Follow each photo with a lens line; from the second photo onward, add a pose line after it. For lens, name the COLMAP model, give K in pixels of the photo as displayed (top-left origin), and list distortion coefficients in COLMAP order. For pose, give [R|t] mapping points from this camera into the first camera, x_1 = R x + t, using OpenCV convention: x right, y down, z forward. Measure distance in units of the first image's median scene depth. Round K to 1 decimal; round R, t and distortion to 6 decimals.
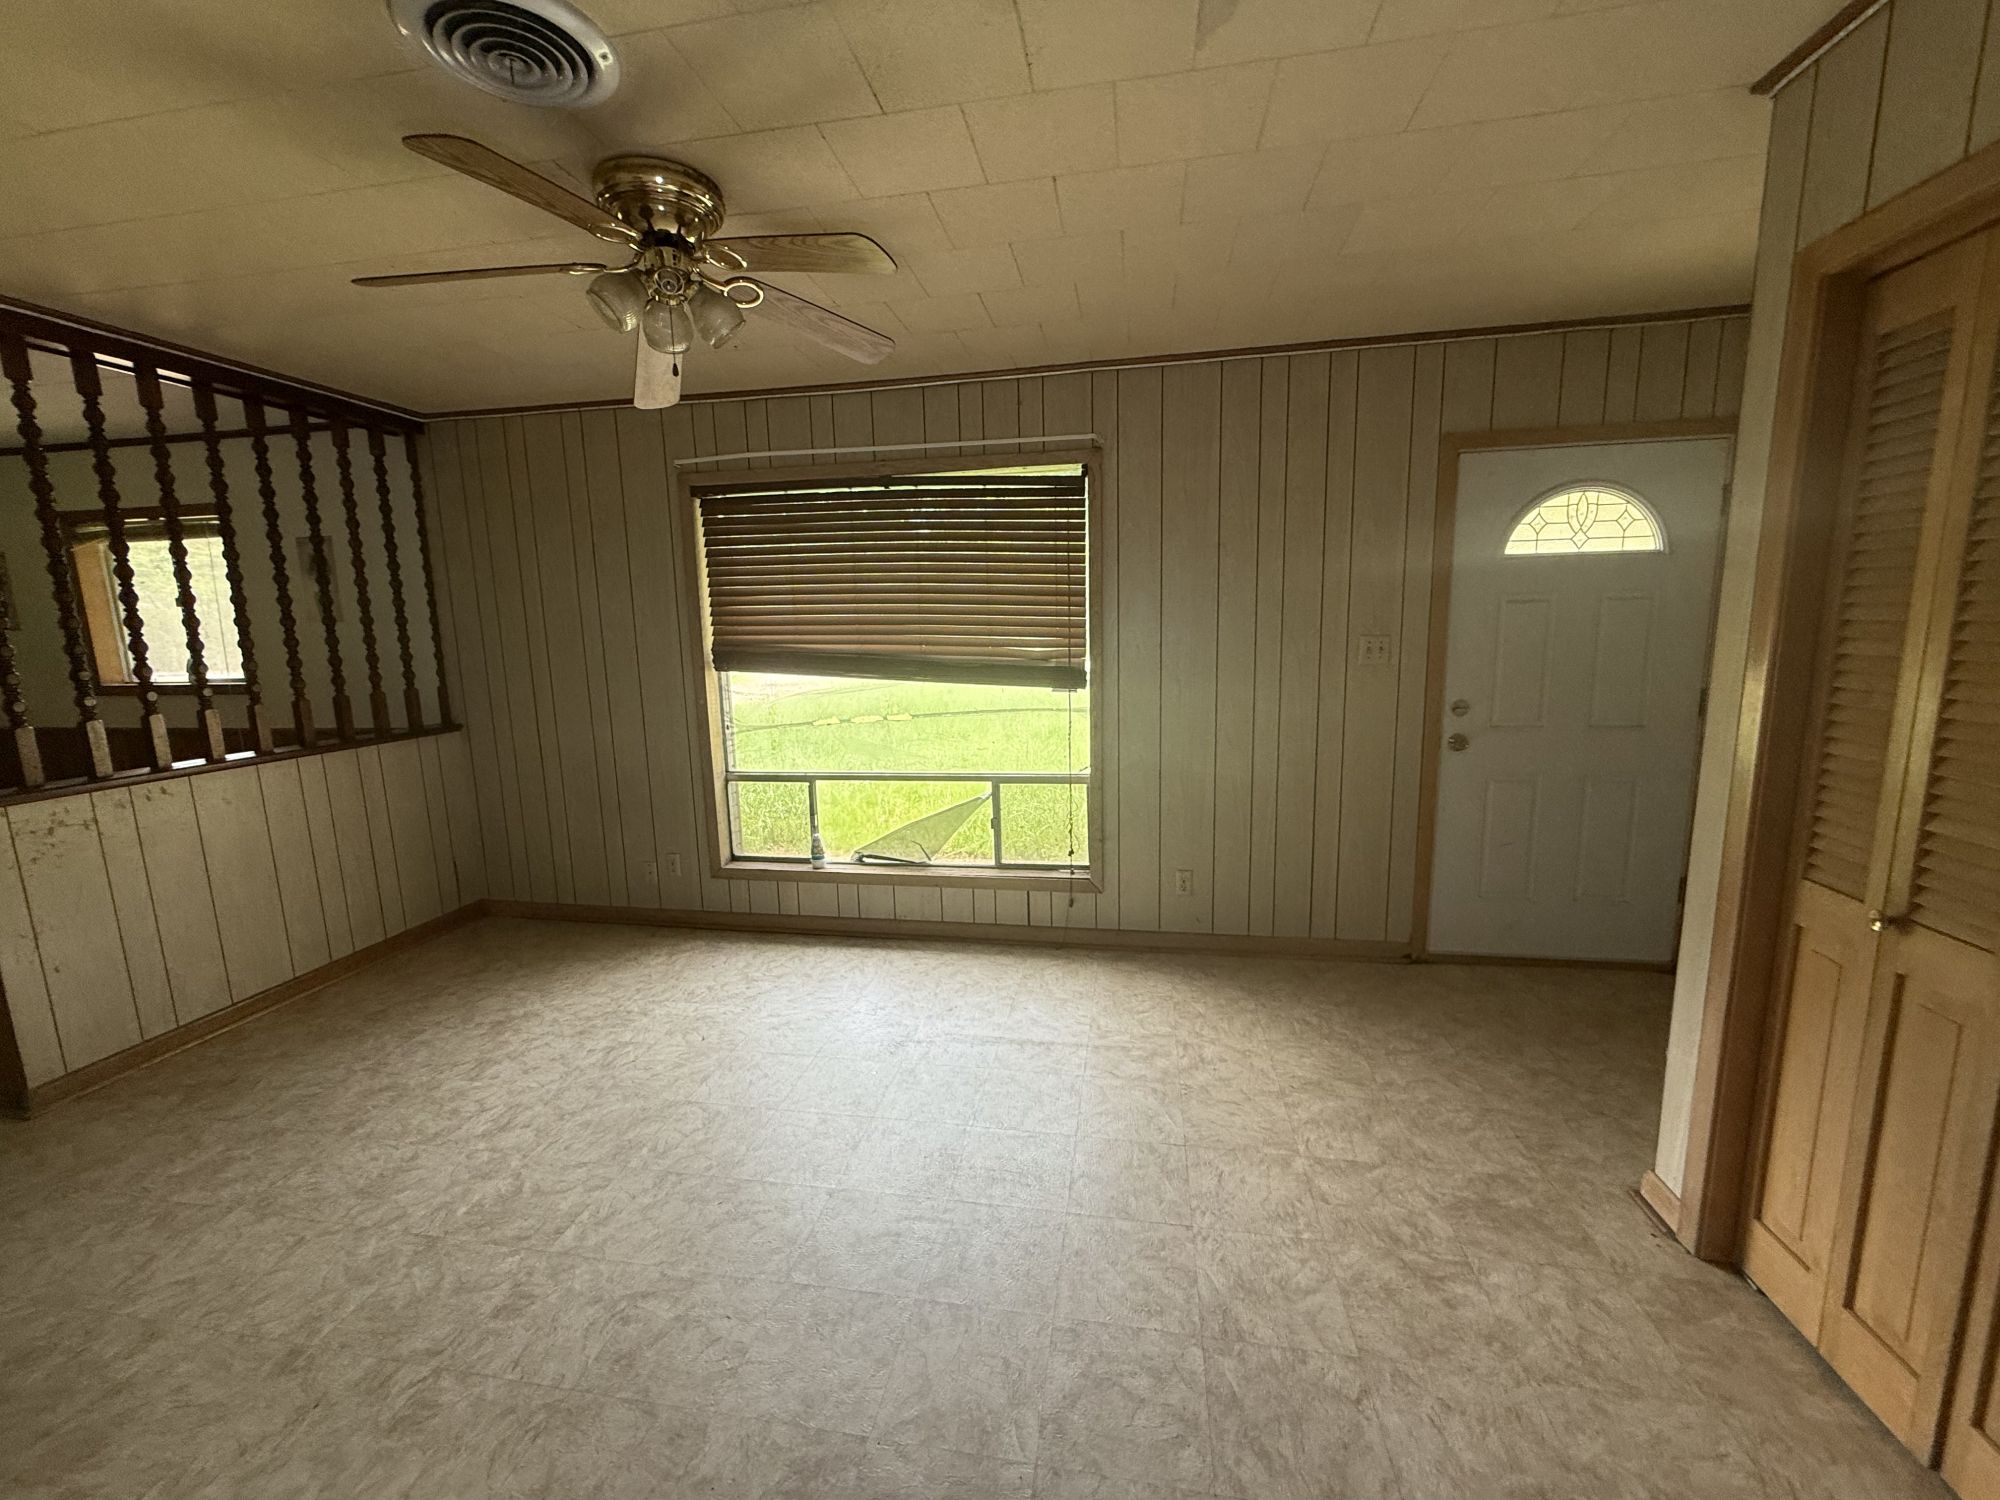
lens RADIAL K [[802.4, 0, 990.7], [0, 802.4, 749.0], [0, 0, 1]] dist [-0.000684, 0.000487]
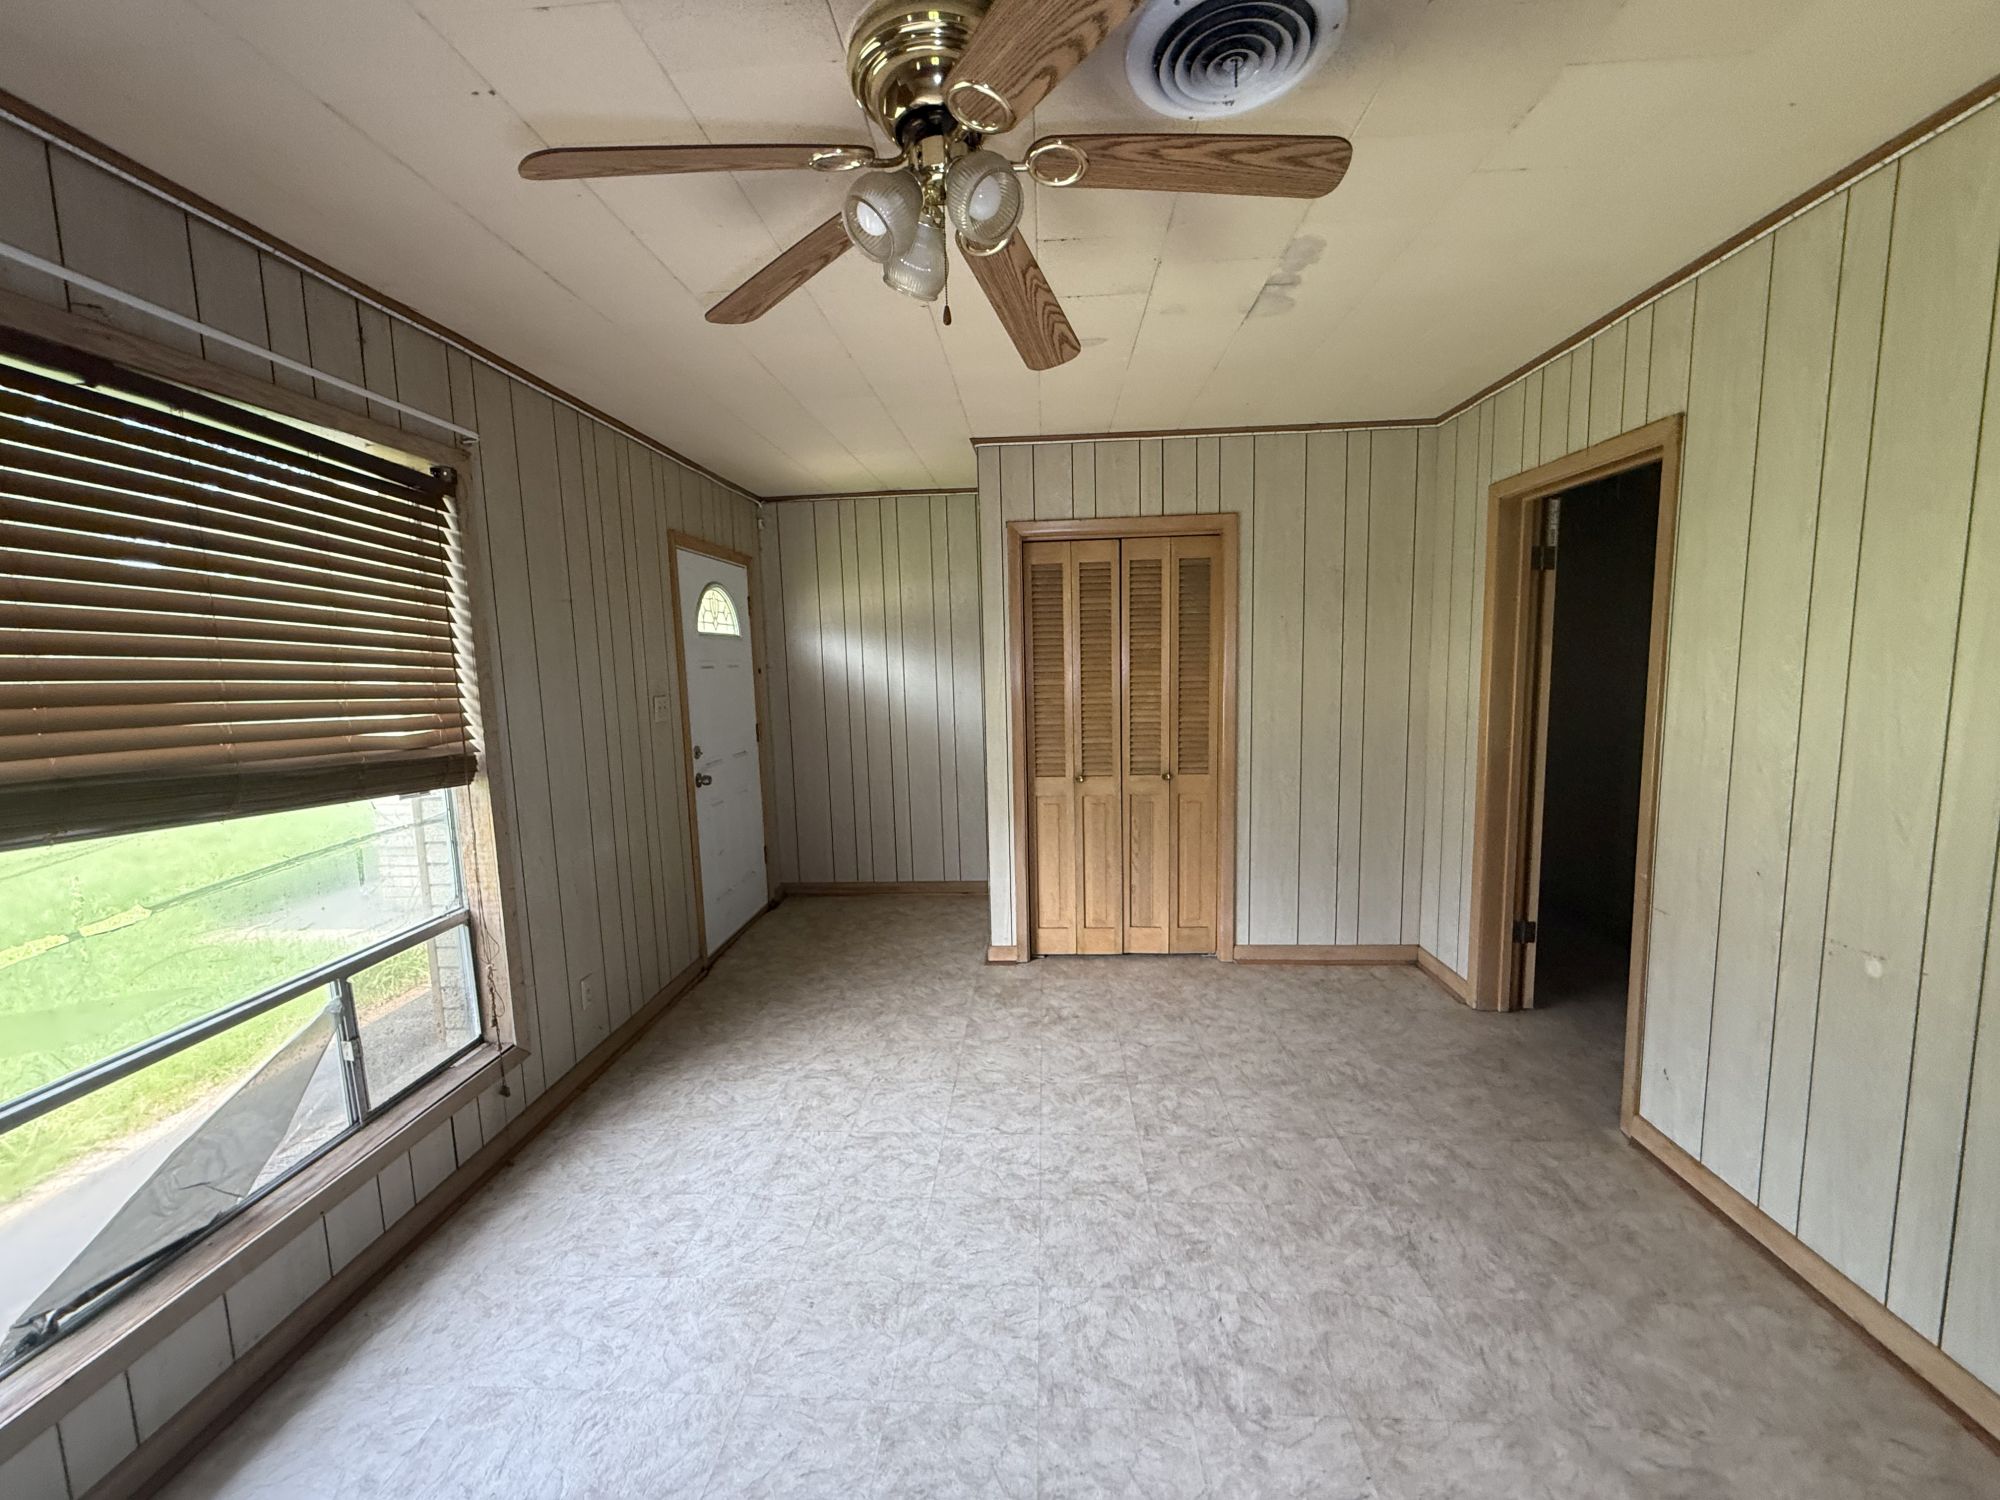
lens RADIAL K [[801.6, 0, 1000.0], [0, 801.6, 750.0], [0, 0, 1]] dist [0.002346, 0.000053]
pose [[-0.126771, -0.088010, 0.988020, -0.882050], [0.185414, 0.976398, 0.110765, -0.134145], [-0.974449, 0.197235, -0.107461, 0.869545]]
